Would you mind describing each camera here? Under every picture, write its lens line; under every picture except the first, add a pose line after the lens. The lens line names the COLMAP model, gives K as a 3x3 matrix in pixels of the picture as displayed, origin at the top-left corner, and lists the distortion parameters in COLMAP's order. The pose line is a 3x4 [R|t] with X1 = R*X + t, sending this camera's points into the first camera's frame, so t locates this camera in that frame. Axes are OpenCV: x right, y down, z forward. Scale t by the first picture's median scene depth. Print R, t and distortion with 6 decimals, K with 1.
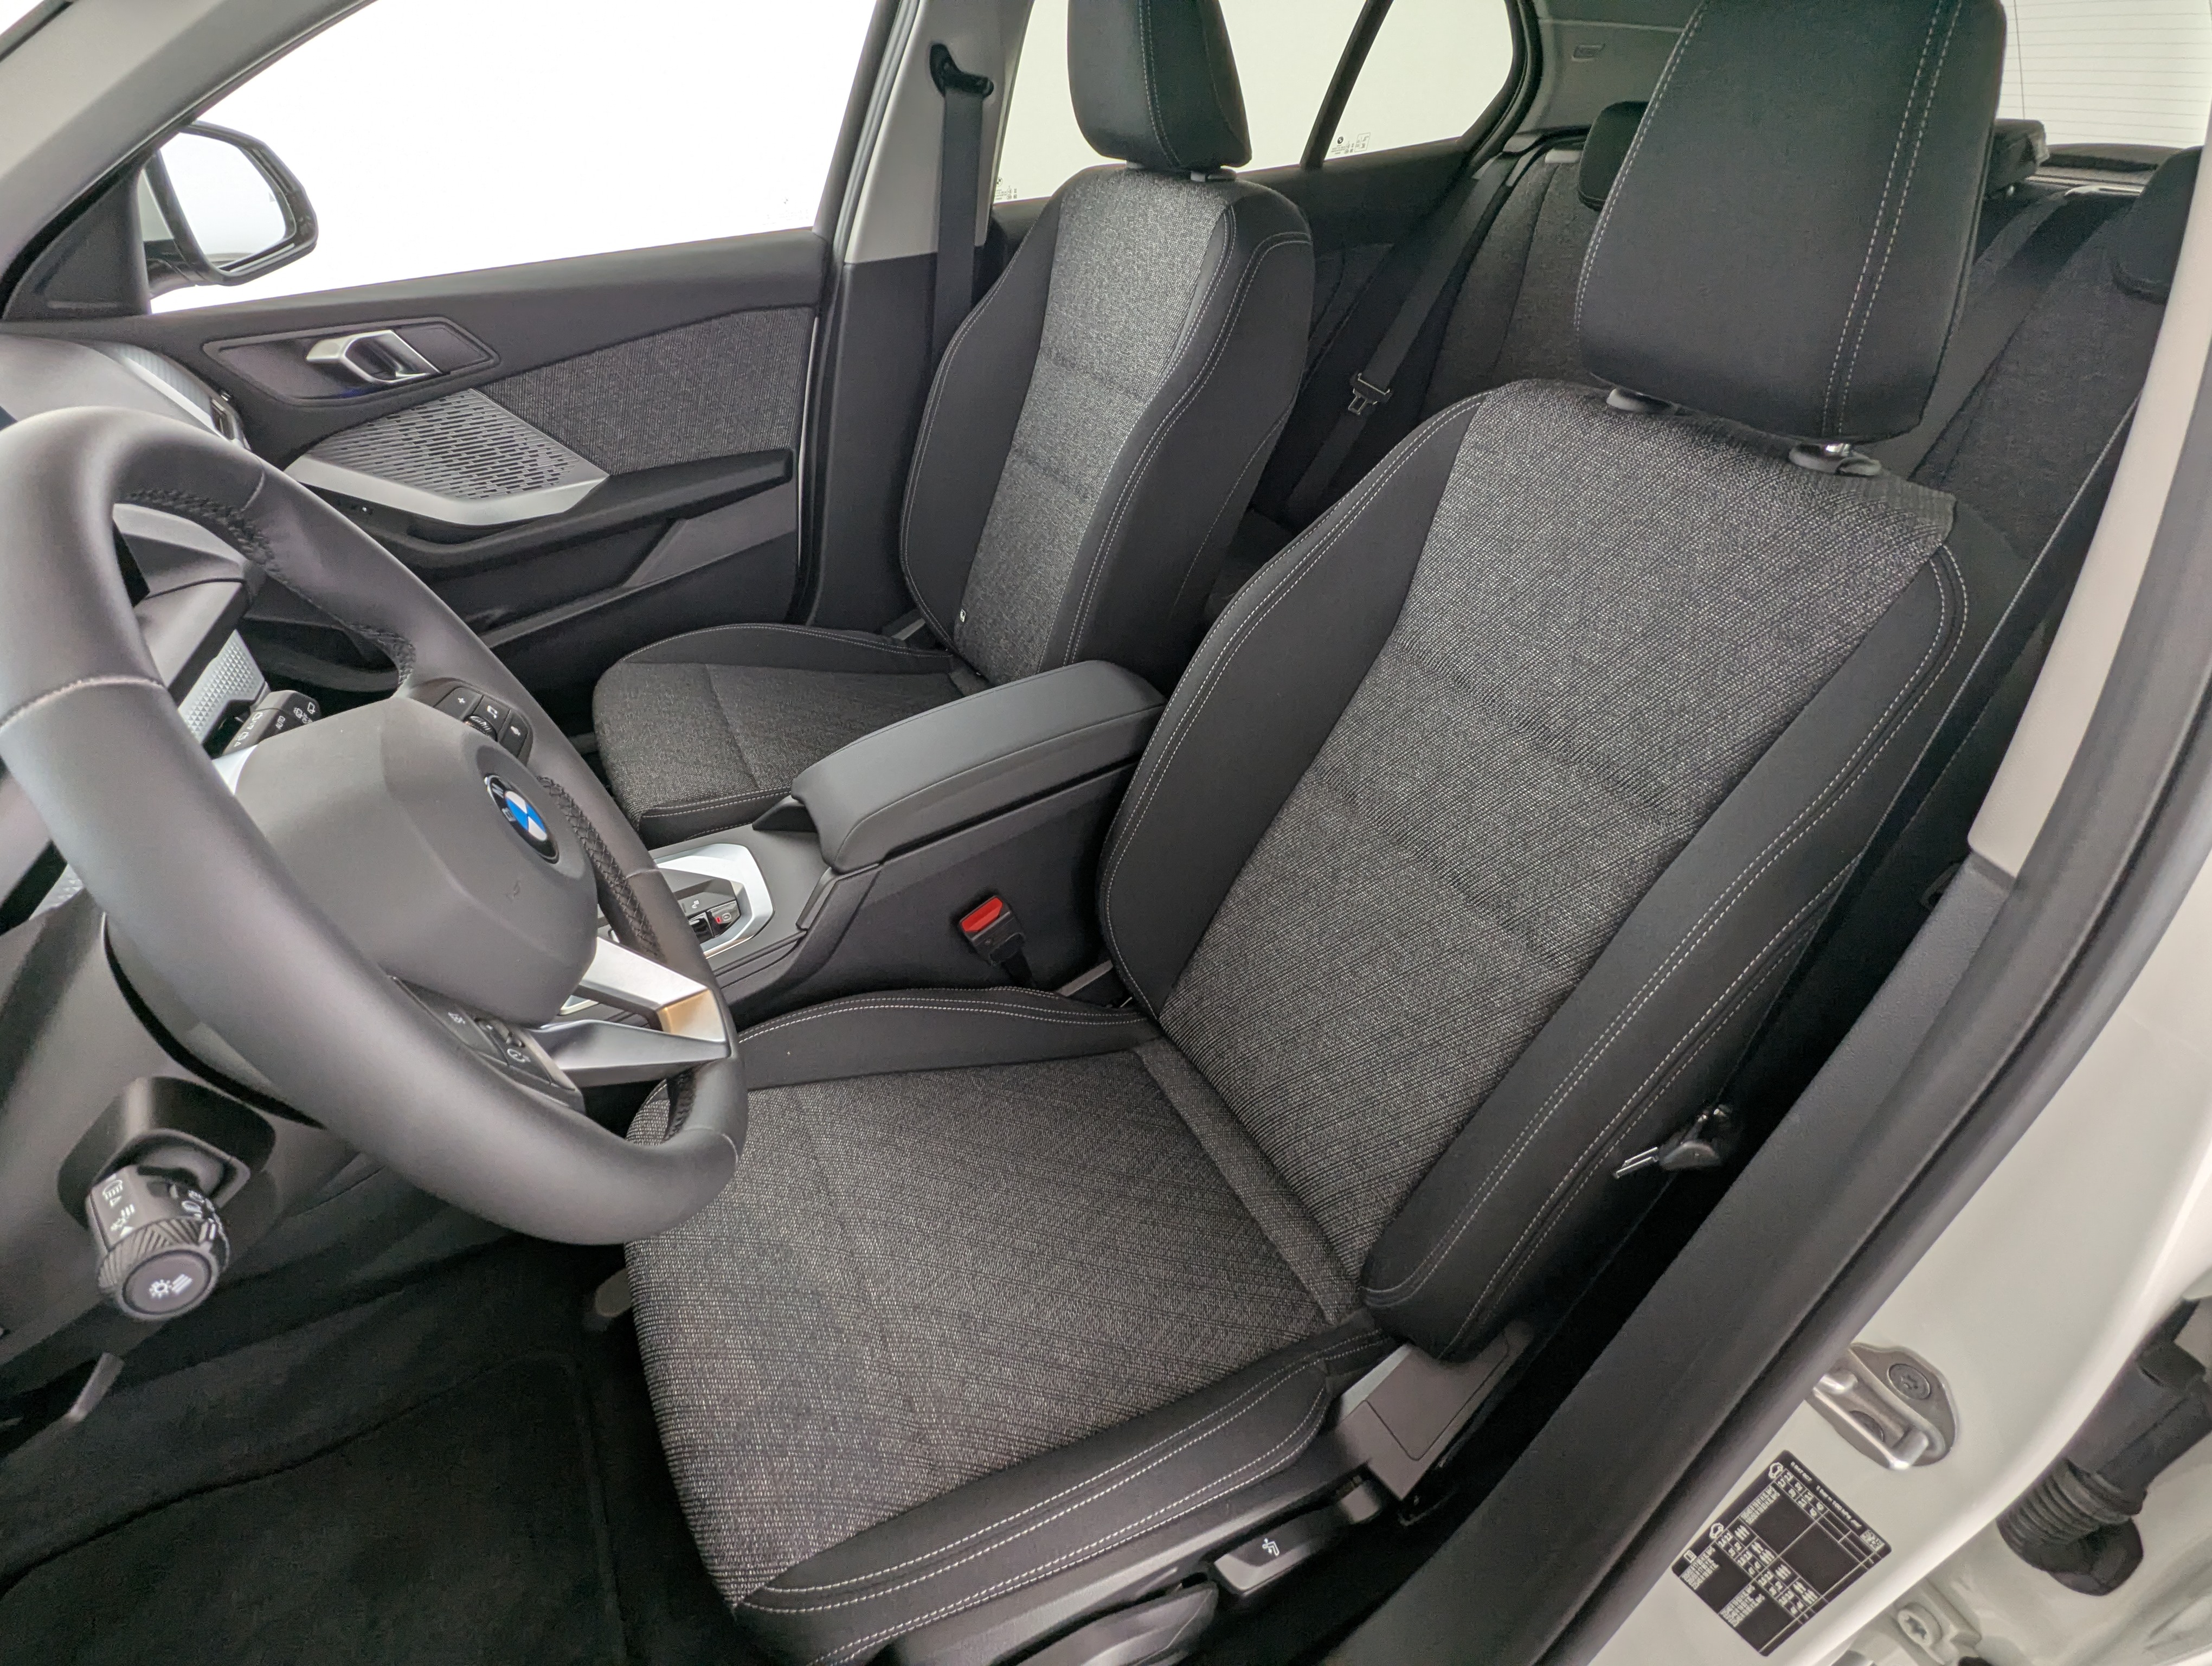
lens RADIAL K [[1048.4, 0, 1109.6], [0, 1048.4, 831.5], [0, 0, 1]] dist [-0.002239, -0.000681]
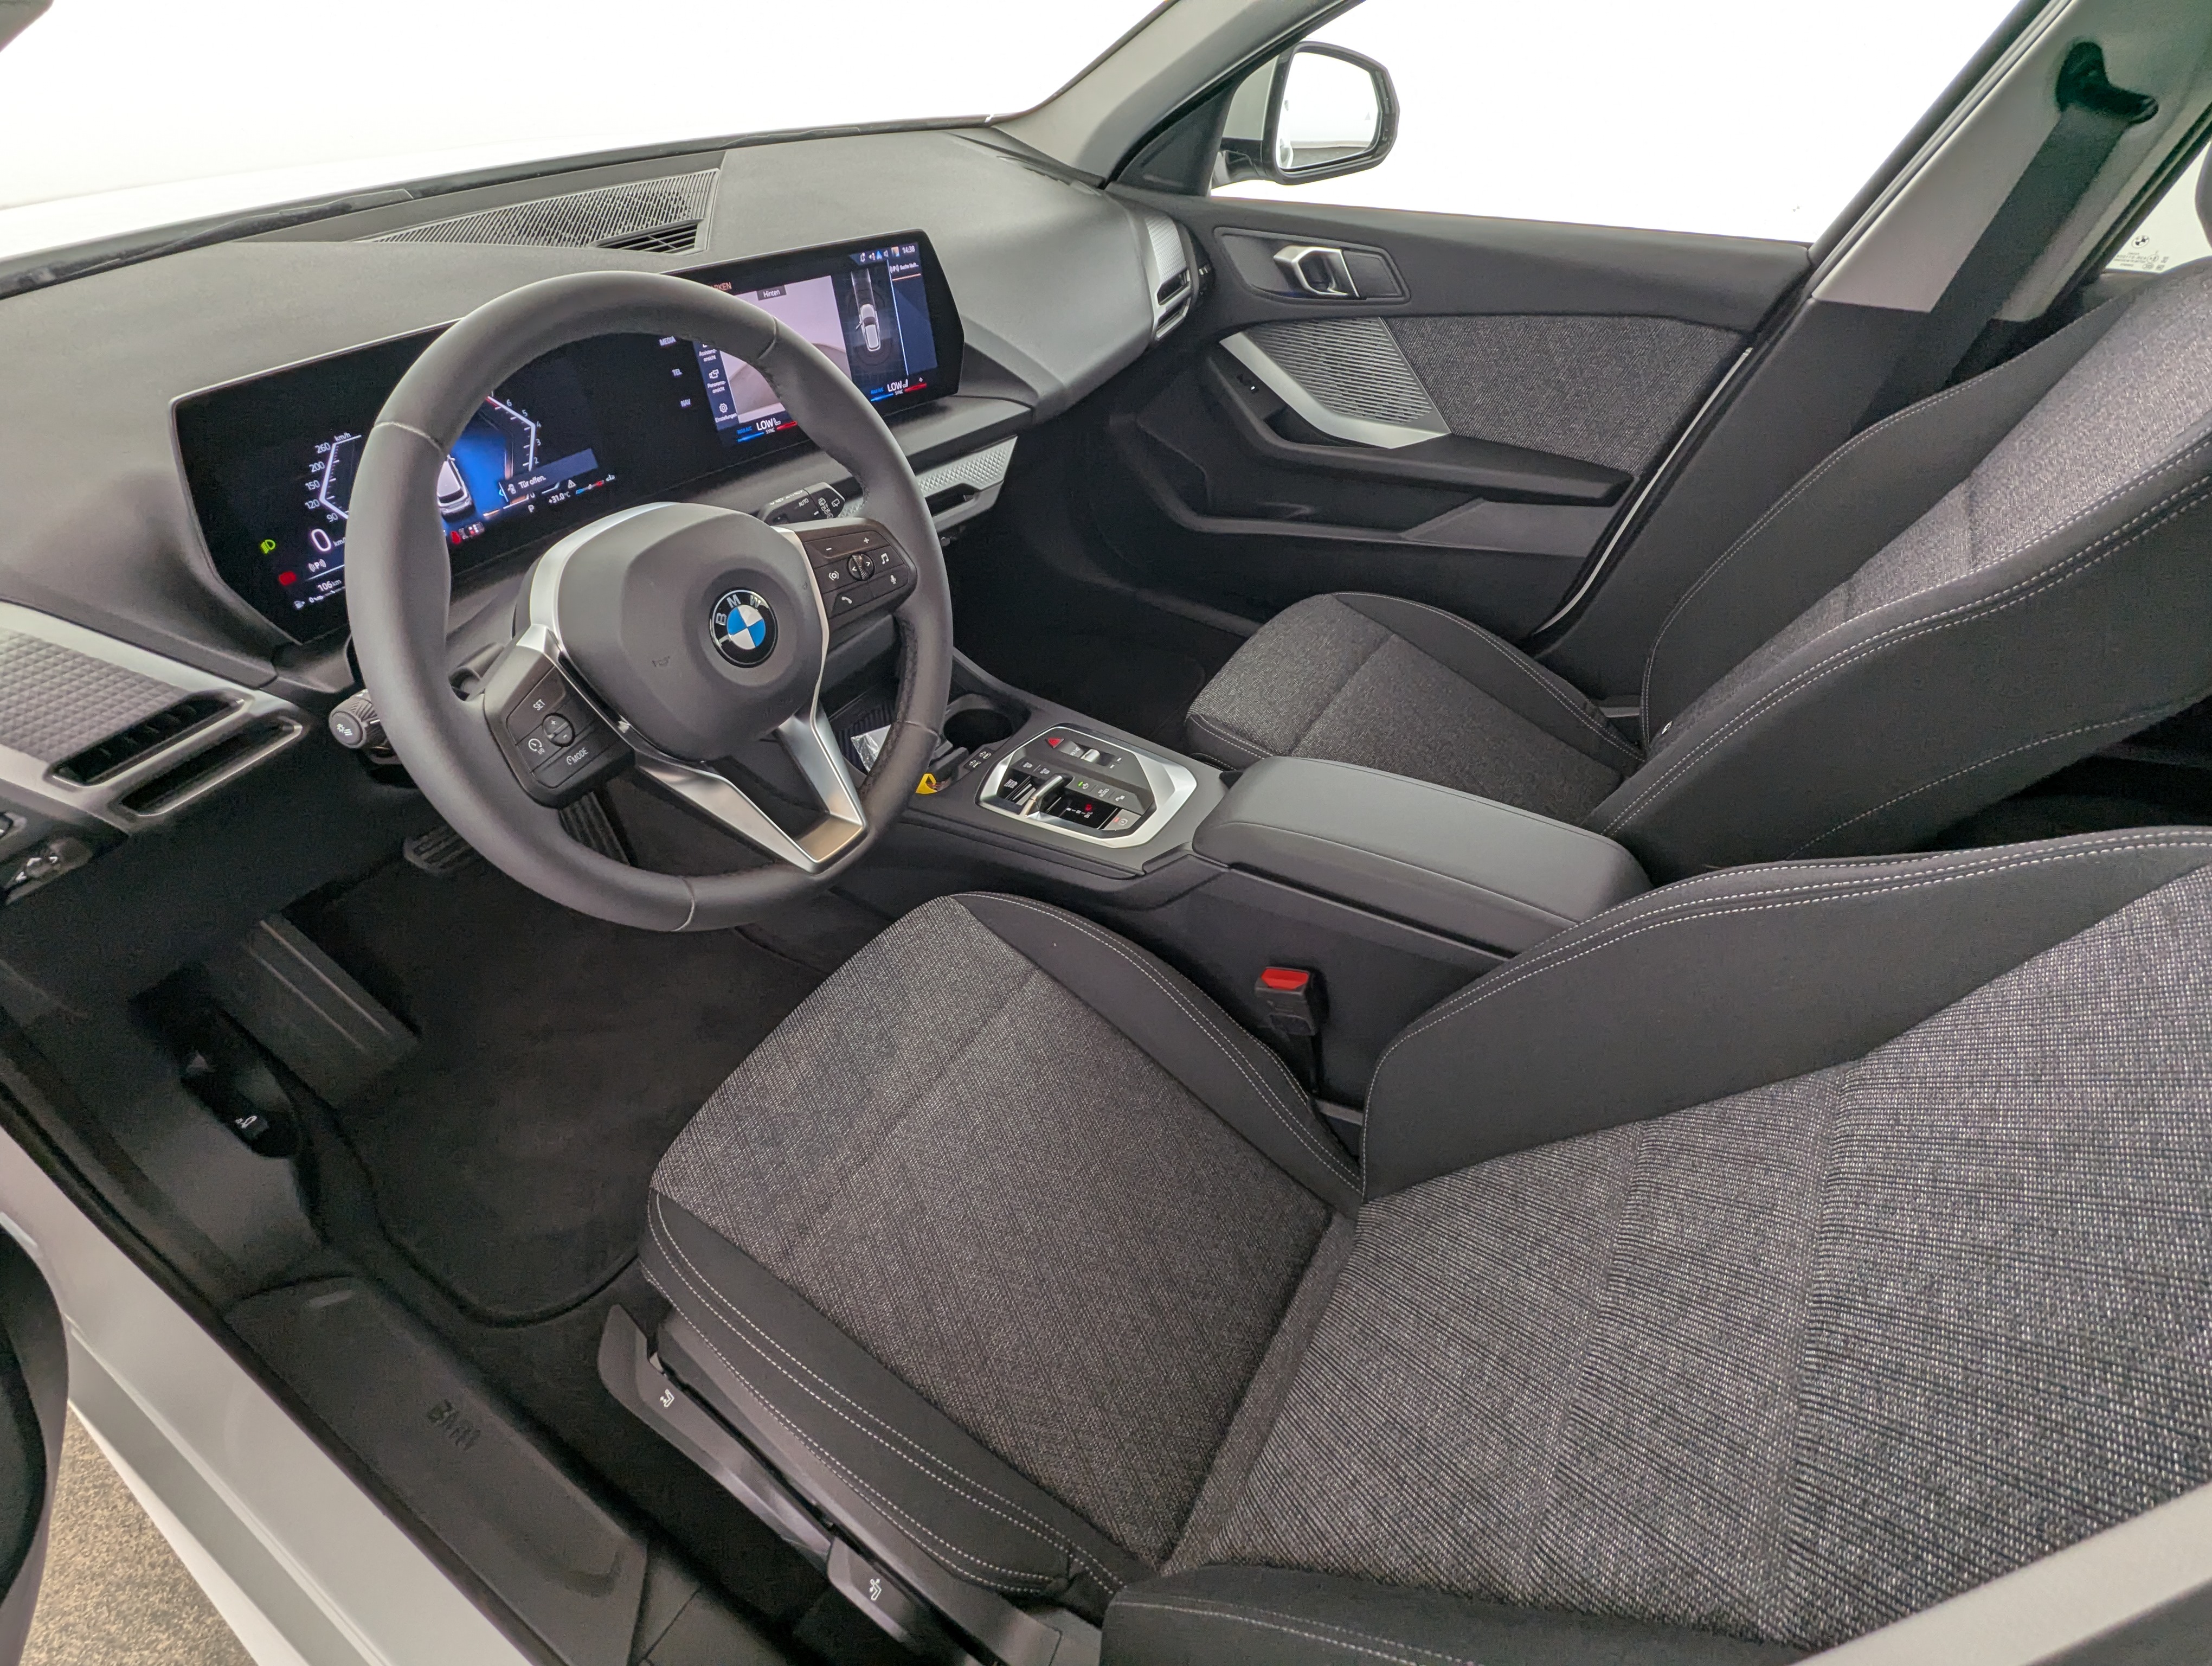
lens RADIAL K [[1048.4, 0, 1107.2], [0, 1048.4, 837.3], [0, 0, 1]] dist [-0.002239, -0.000681]
pose [[0.502494, 0.581888, -0.639458, 0.277521], [-0.541195, 0.788488, 0.292223, -0.176921], [0.674246, 0.199231, 0.711126, 0.157735]]
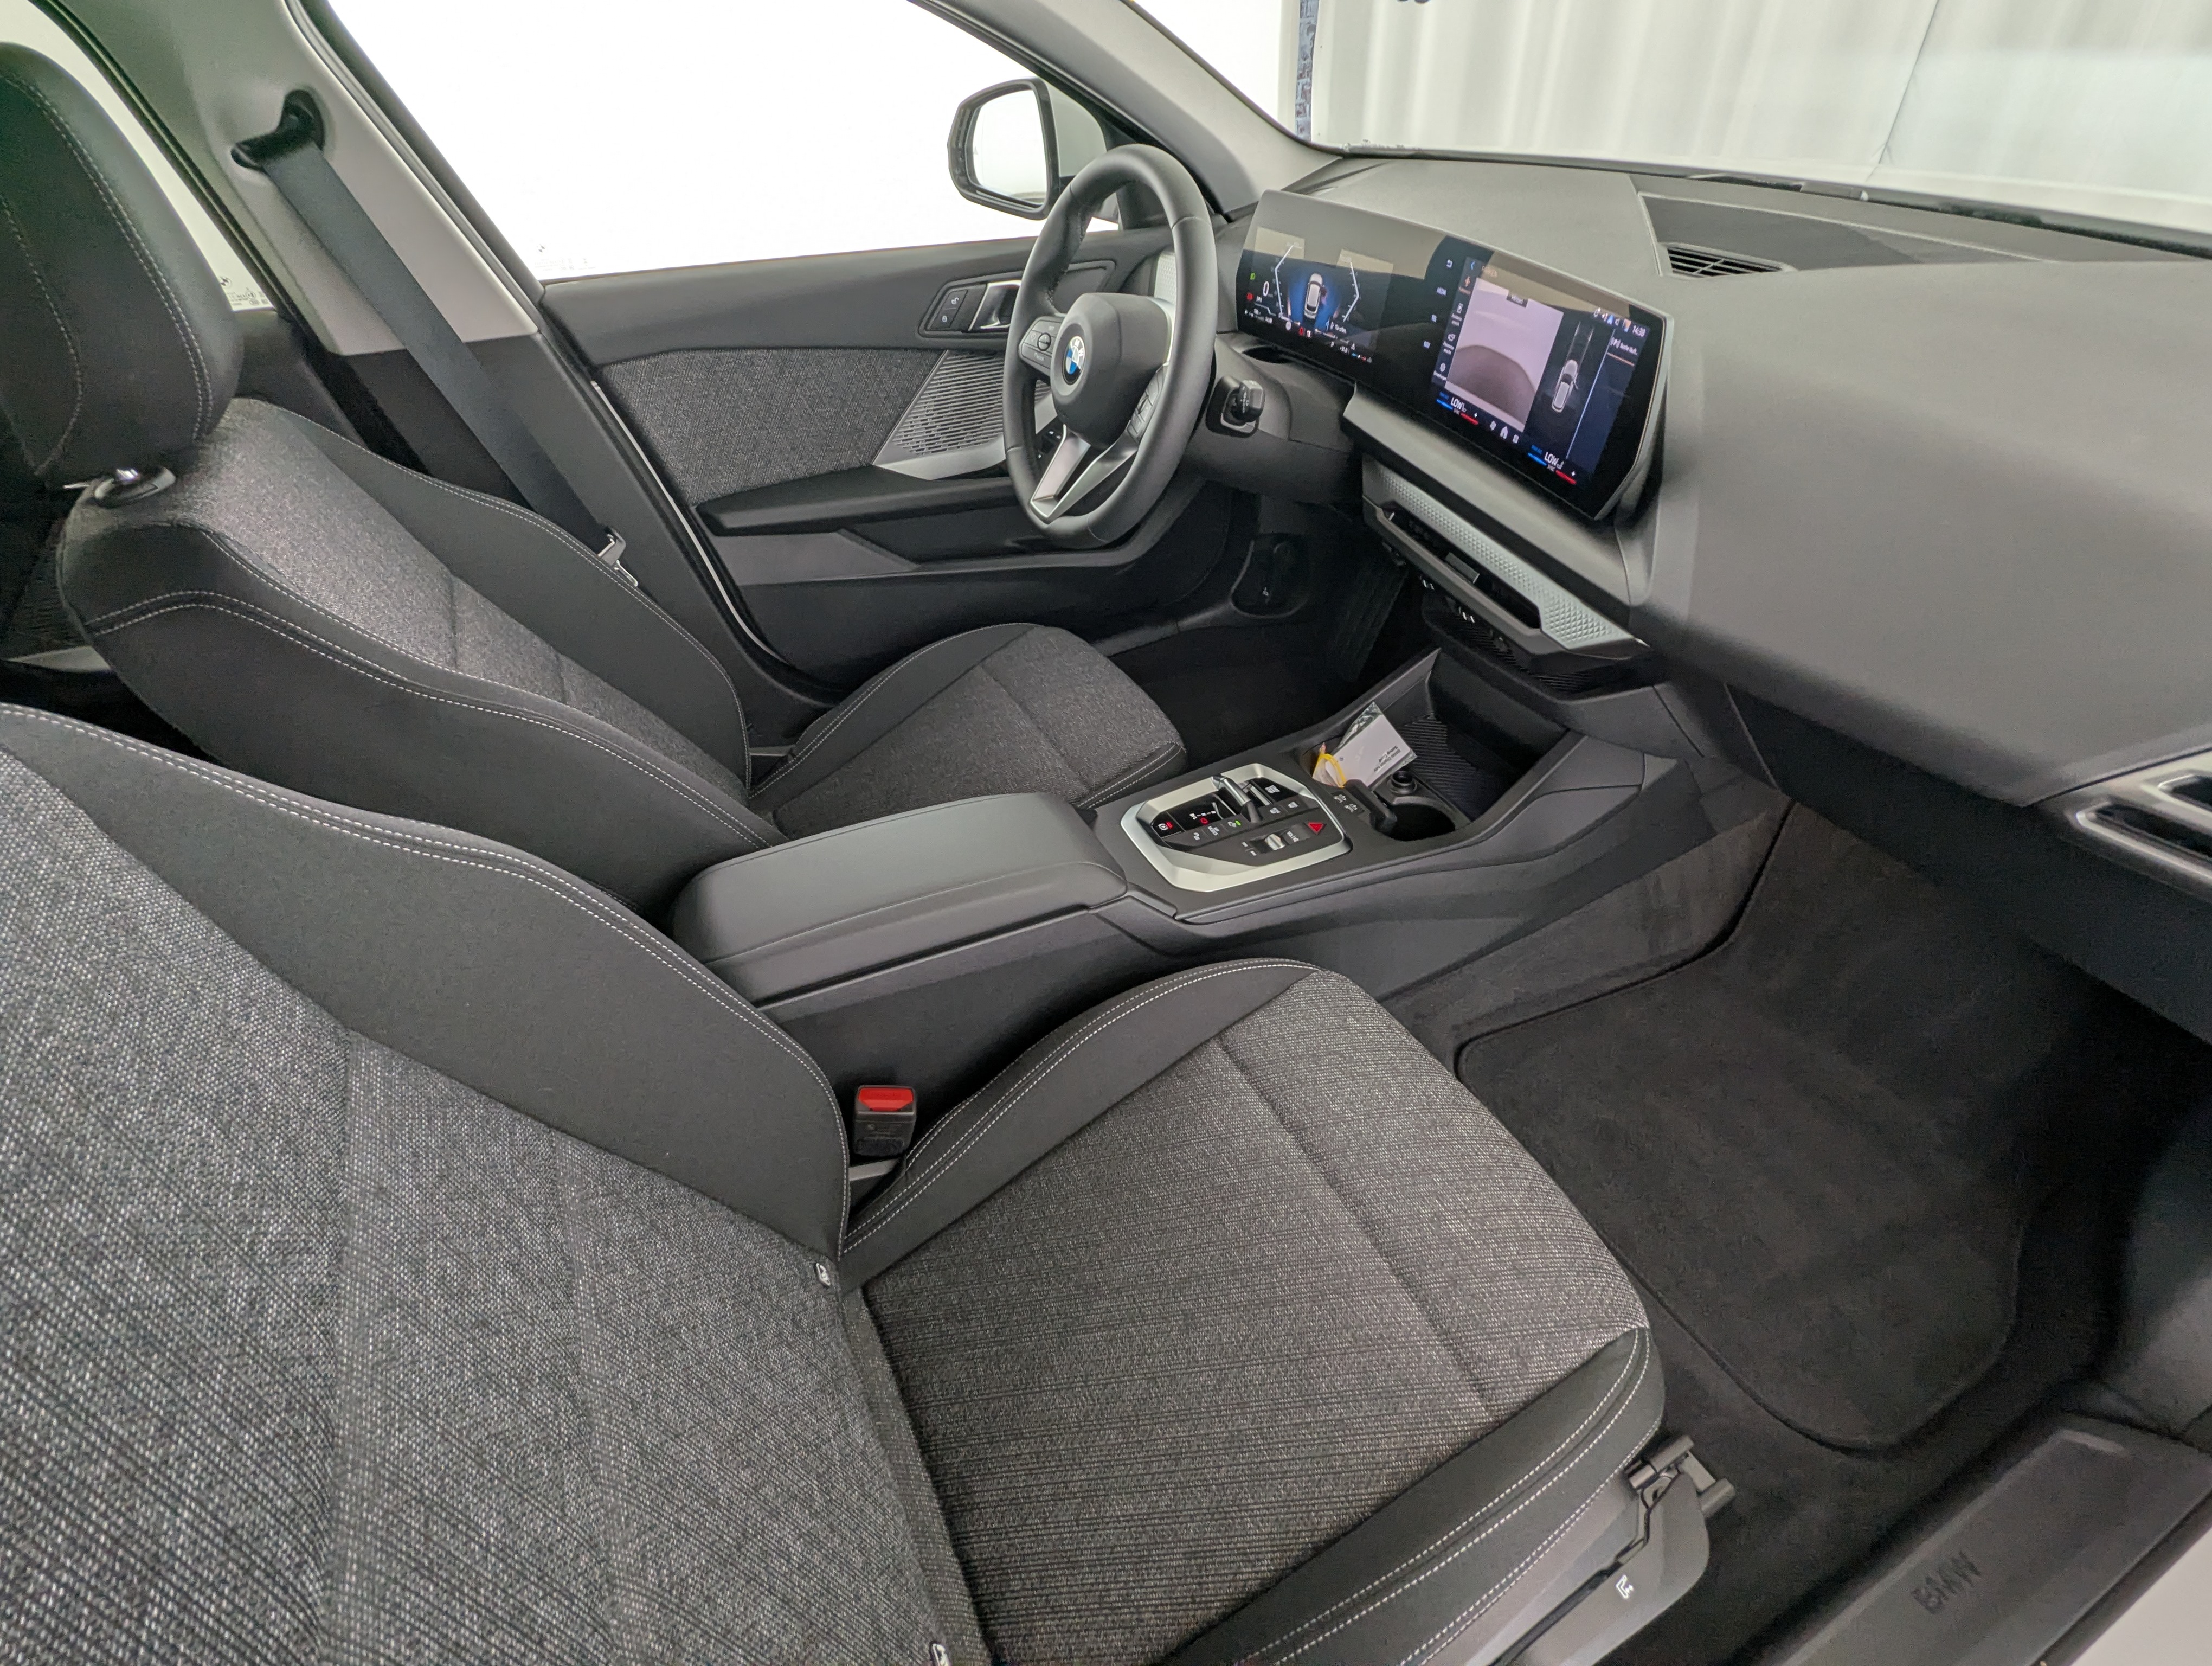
lens RADIAL K [[1048.4, 0, 1103.6], [0, 1048.4, 835.8], [0, 0, 1]] dist [-0.002239, -0.000681]
pose [[-0.999002, 0.015785, 0.041780, -0.278264], [0.044201, 0.215217, 0.975565, -0.807559], [0.006408, 0.976439, -0.215700, 0.996368]]
